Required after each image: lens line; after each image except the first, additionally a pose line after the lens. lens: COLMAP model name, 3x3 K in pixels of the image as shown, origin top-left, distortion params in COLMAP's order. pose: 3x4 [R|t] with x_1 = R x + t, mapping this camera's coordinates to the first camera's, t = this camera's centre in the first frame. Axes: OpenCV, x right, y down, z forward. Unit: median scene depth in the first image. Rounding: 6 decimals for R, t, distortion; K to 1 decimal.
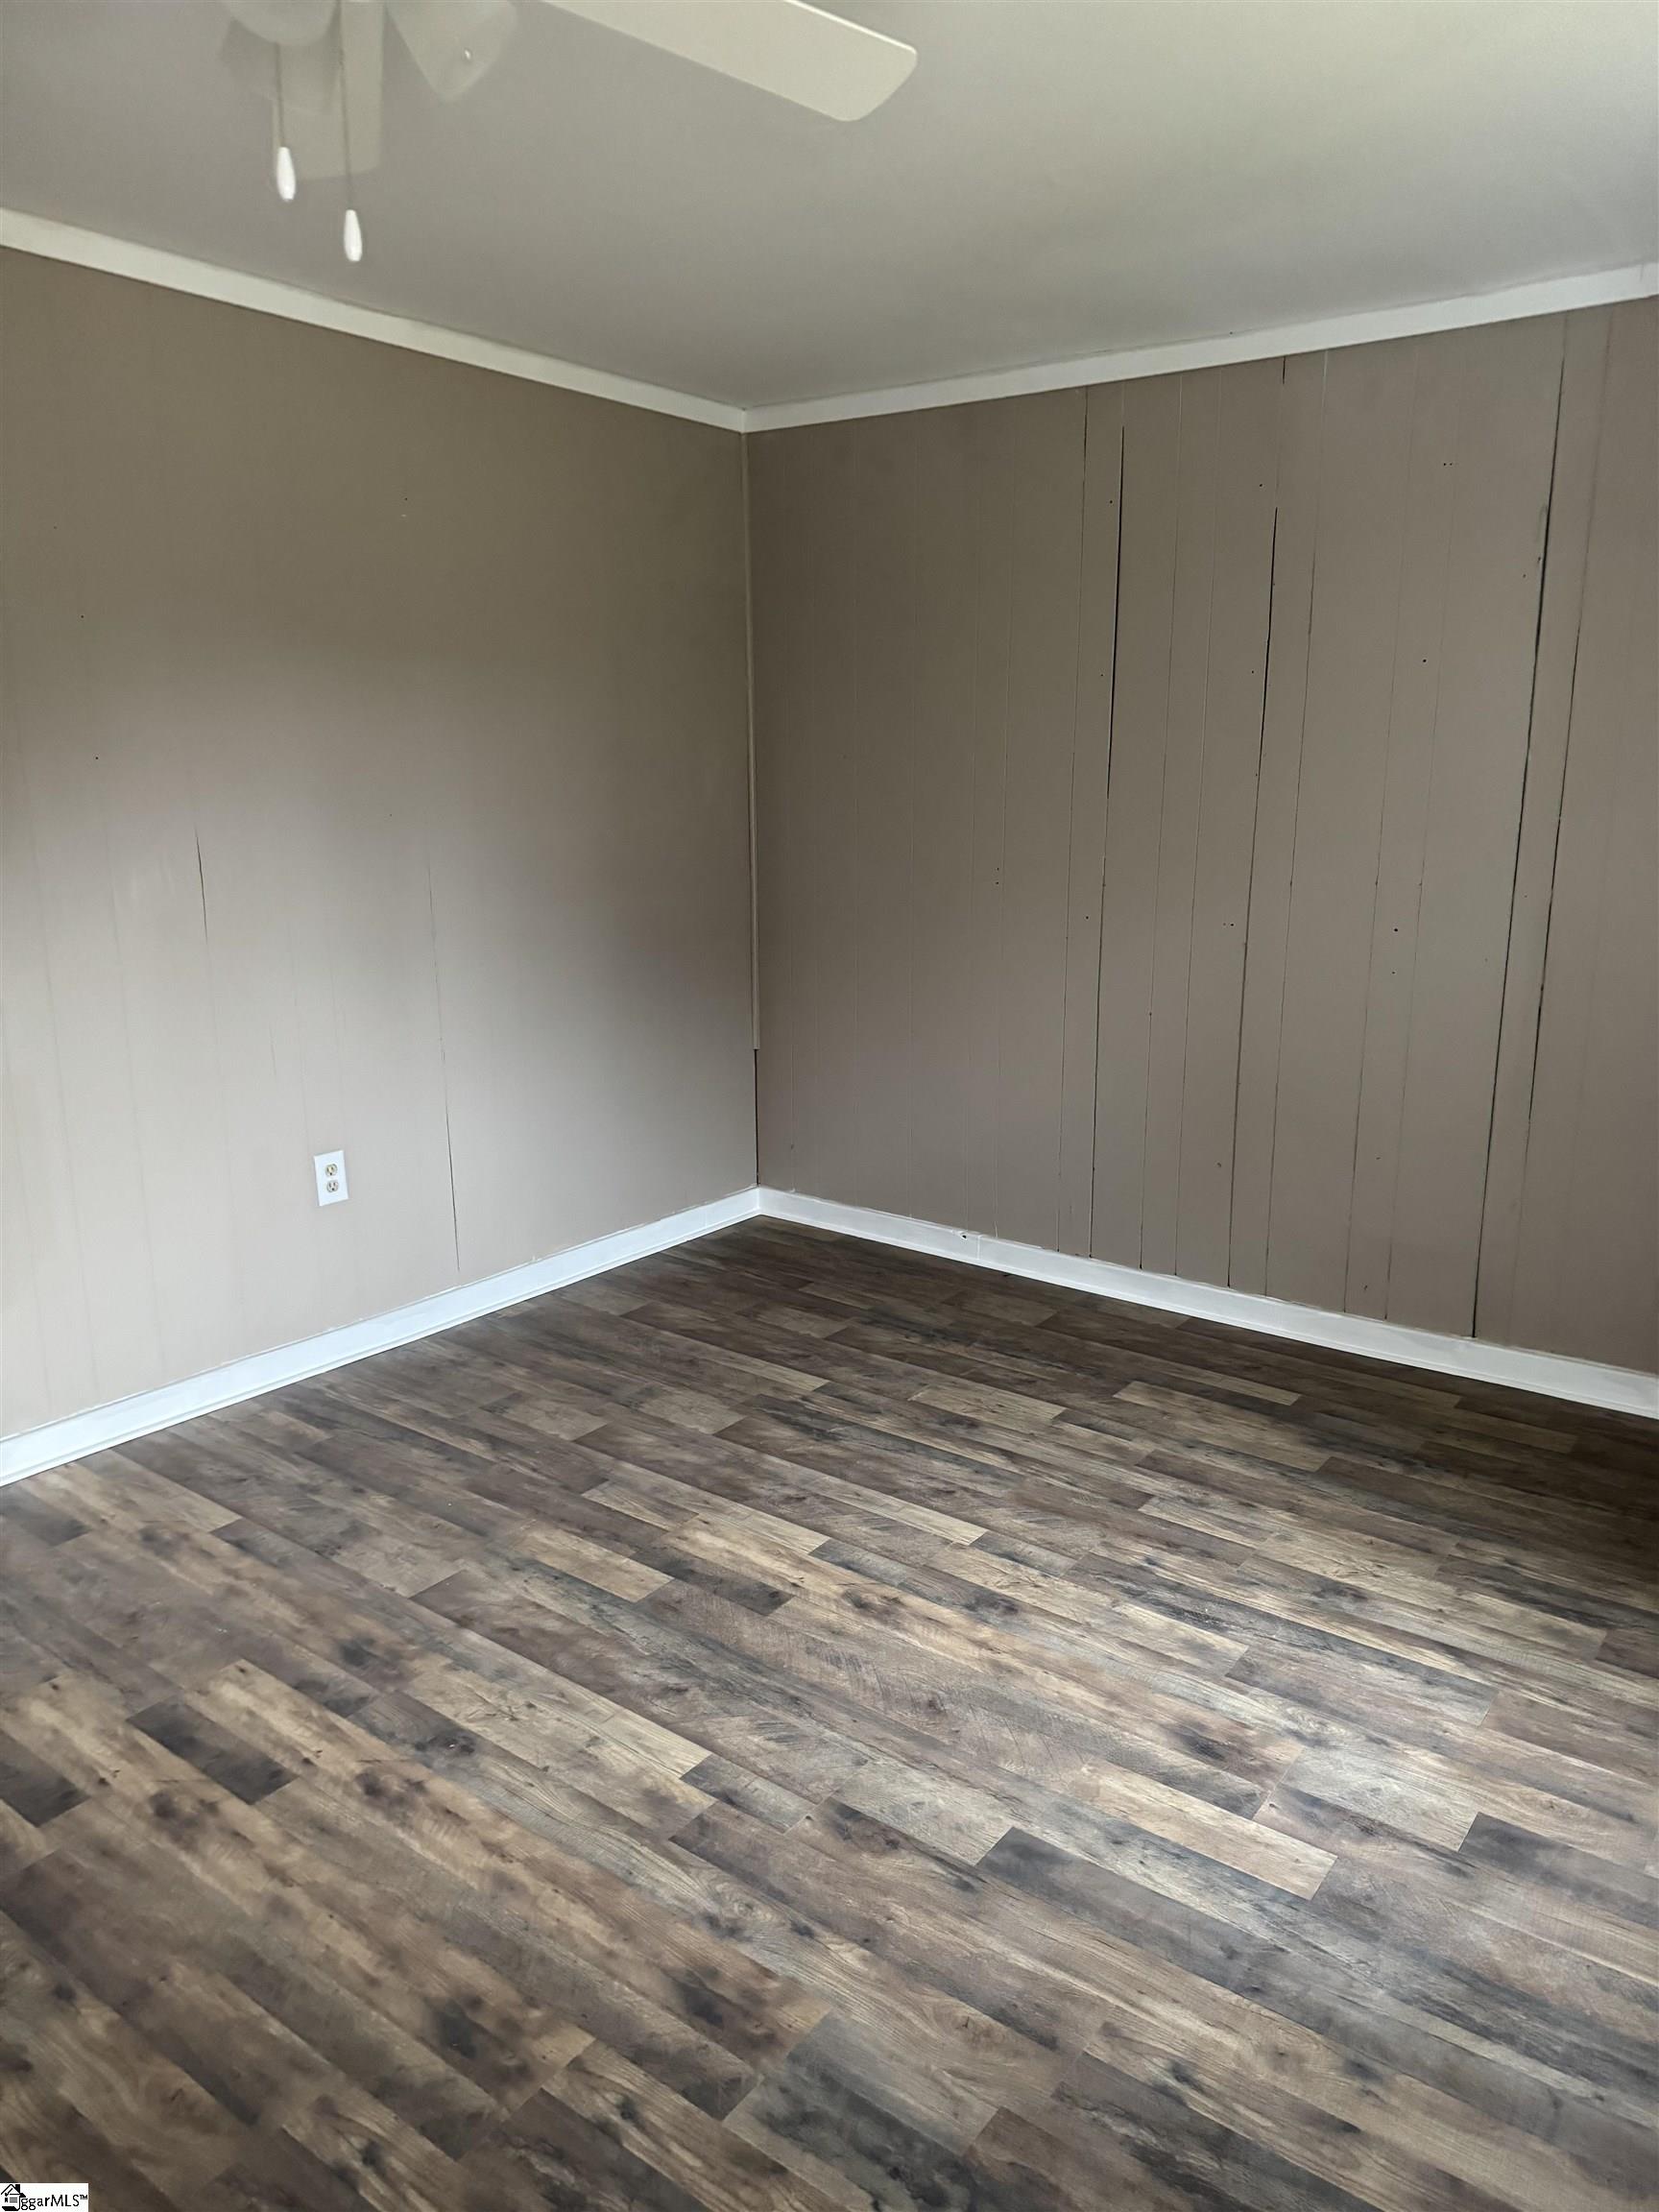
lens RADIAL K [[1558.9, 0, 830.3], [0, 1558.9, 1097.5], [0, 0, 1]] dist [0.043760, -0.047024]
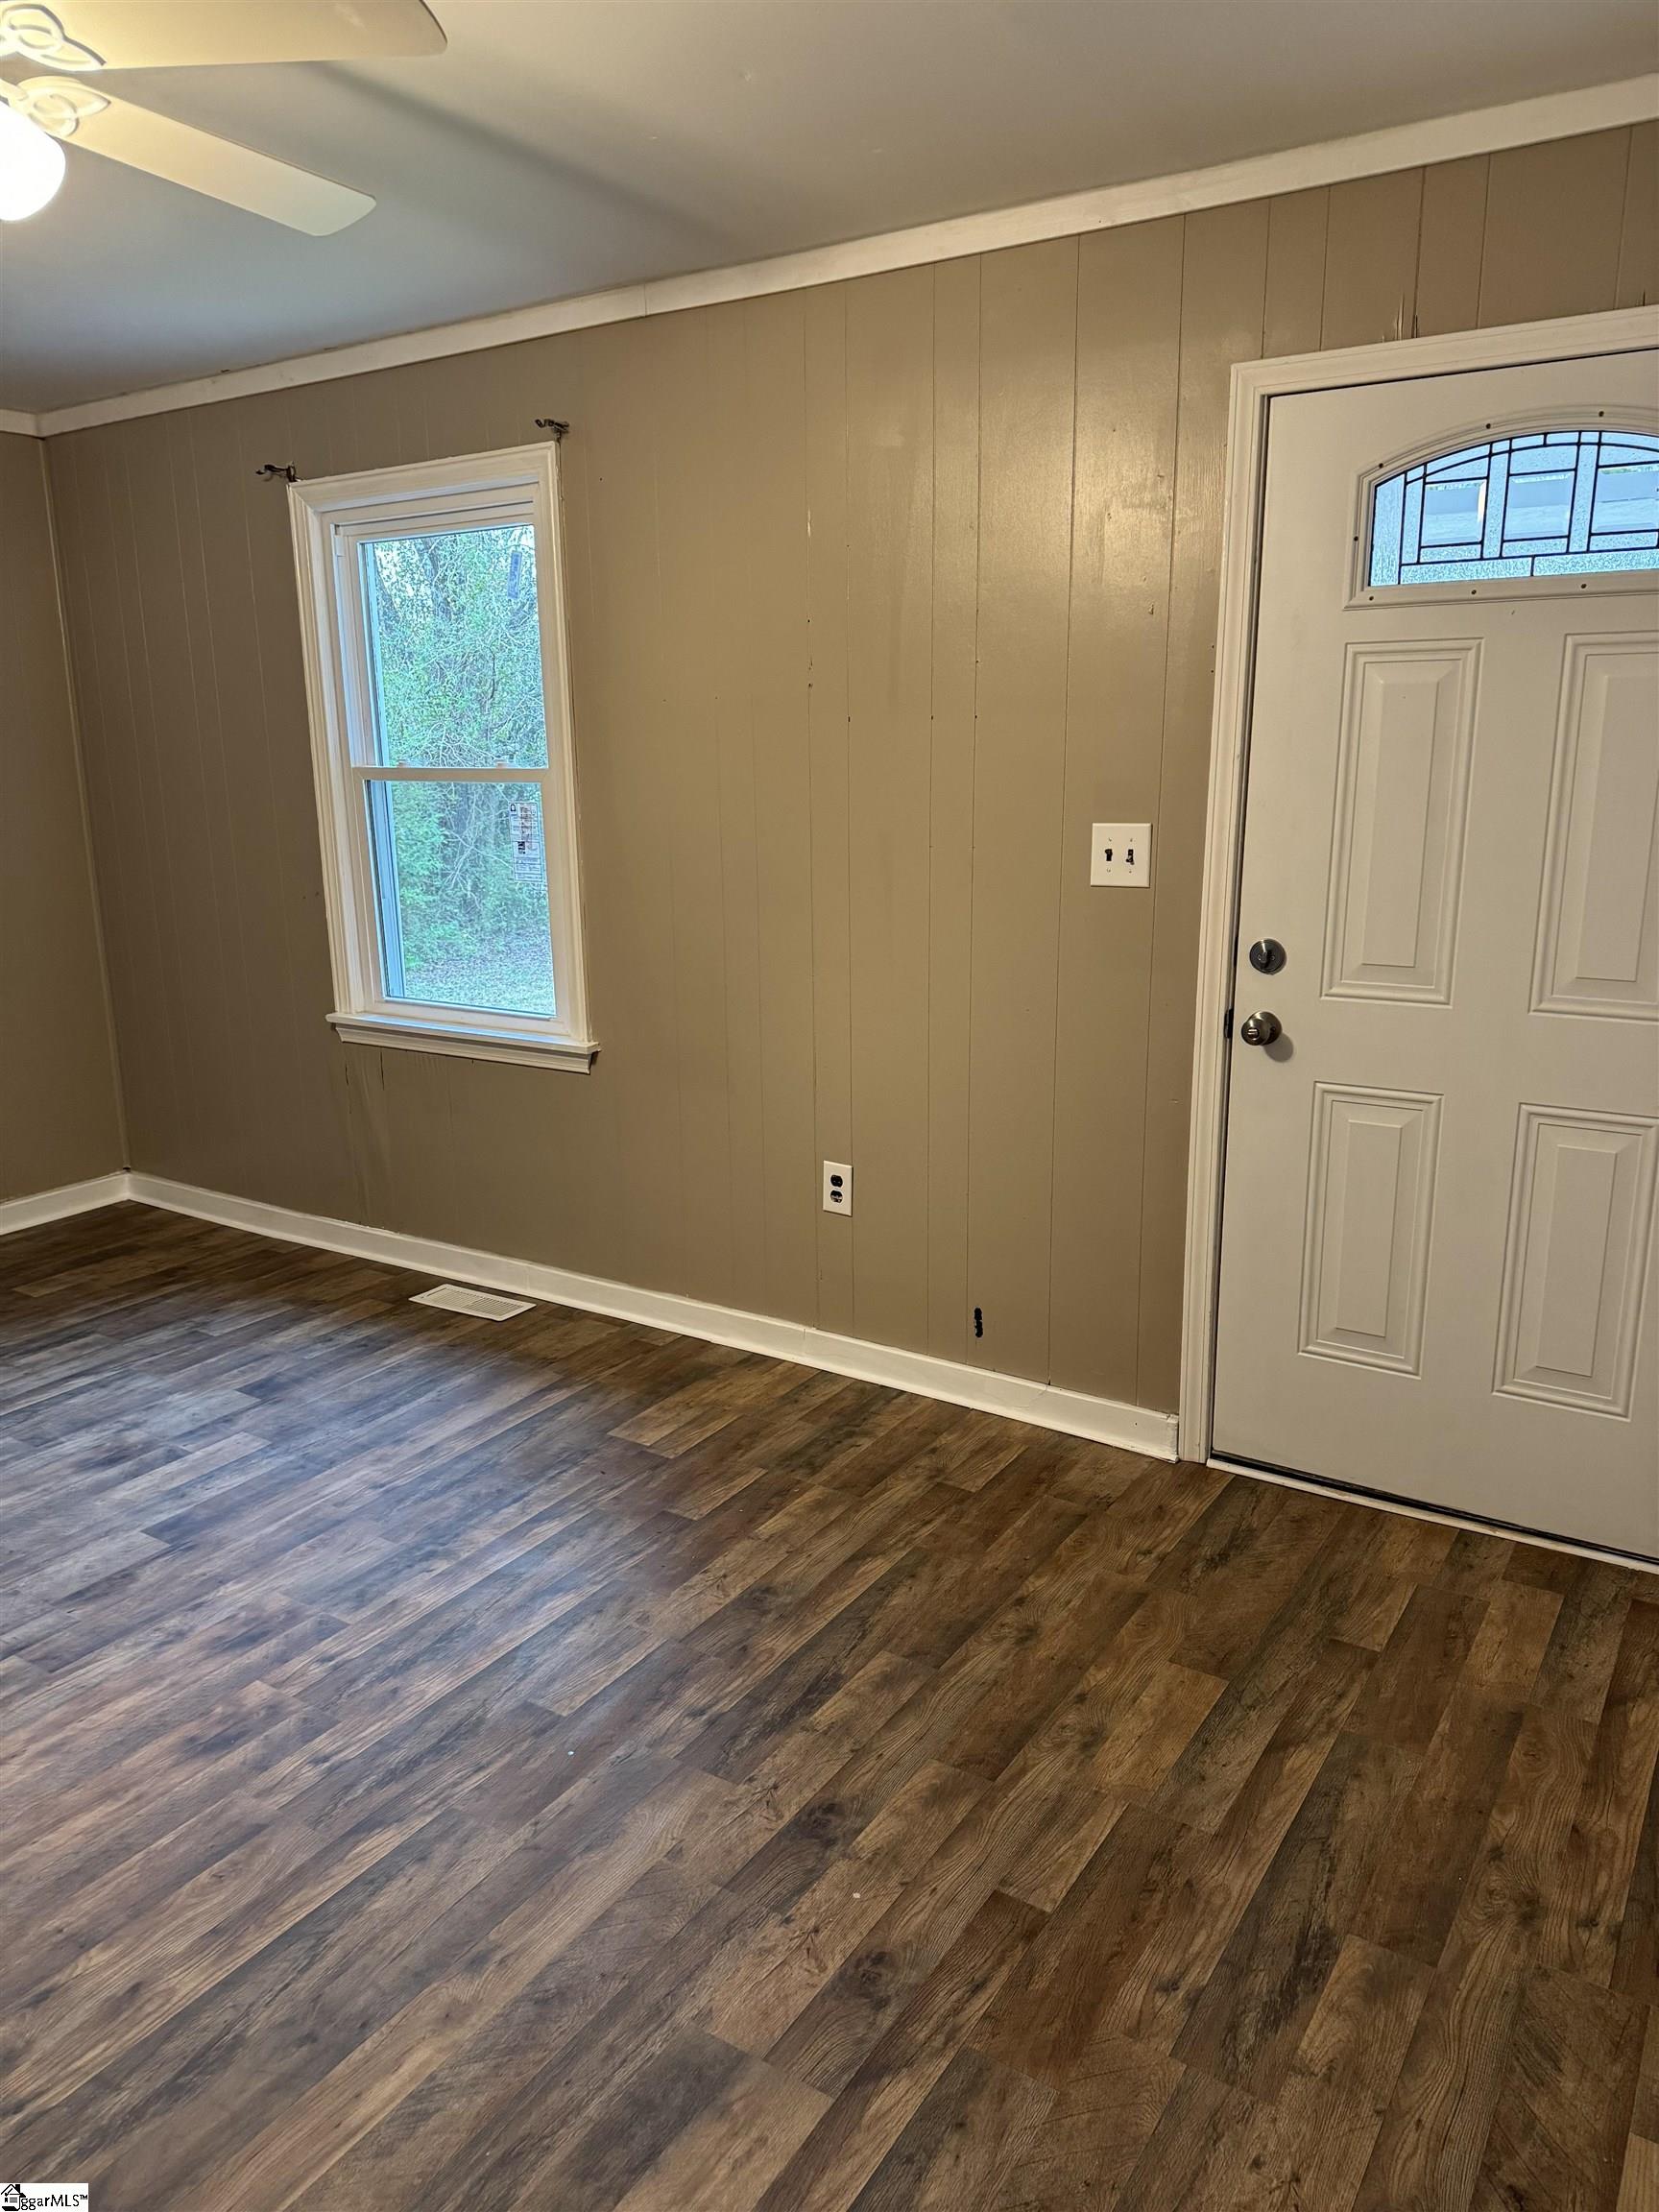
lens RADIAL K [[1573.2, 0, 824.1], [0, 1573.2, 1114.8], [0, 0, 1]] dist [0.056442, -0.051314]
pose [[-0.065672, -0.226163, 0.971873, -1.259994], [0.223921, 0.945795, 0.235226, -0.079461], [-0.972392, 0.233071, -0.011469, 0.365183]]
